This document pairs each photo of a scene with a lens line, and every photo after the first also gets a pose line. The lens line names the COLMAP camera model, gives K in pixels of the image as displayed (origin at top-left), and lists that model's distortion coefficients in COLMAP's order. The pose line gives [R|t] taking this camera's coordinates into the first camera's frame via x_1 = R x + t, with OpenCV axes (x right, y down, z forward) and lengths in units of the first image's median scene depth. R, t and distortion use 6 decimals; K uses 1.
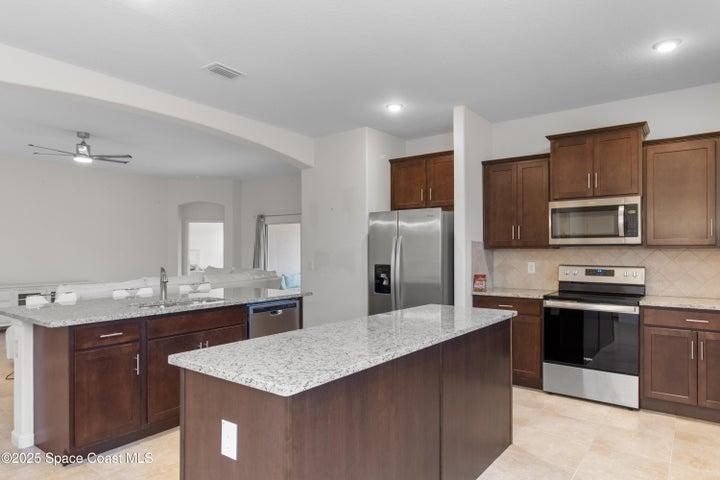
lens RADIAL K [[439.1, 0, 356.2], [0, 439.1, 249.3], [0, 0, 1]] dist [-0.000698, 0.000349]
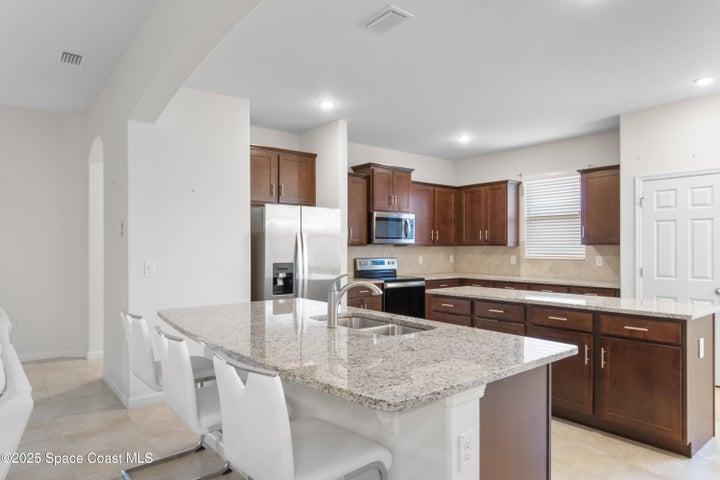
lens RADIAL K [[447.3, 0, 359.1], [0, 447.3, 247.7], [0, 0, 1]] dist [0.001736, 0.001031]
pose [[0.244414, 0.000231, 0.969671, -0.879284], [-0.001260, 0.999999, 0.000079, 0.002940], [-0.969670, -0.001241, 0.244414, 0.678373]]
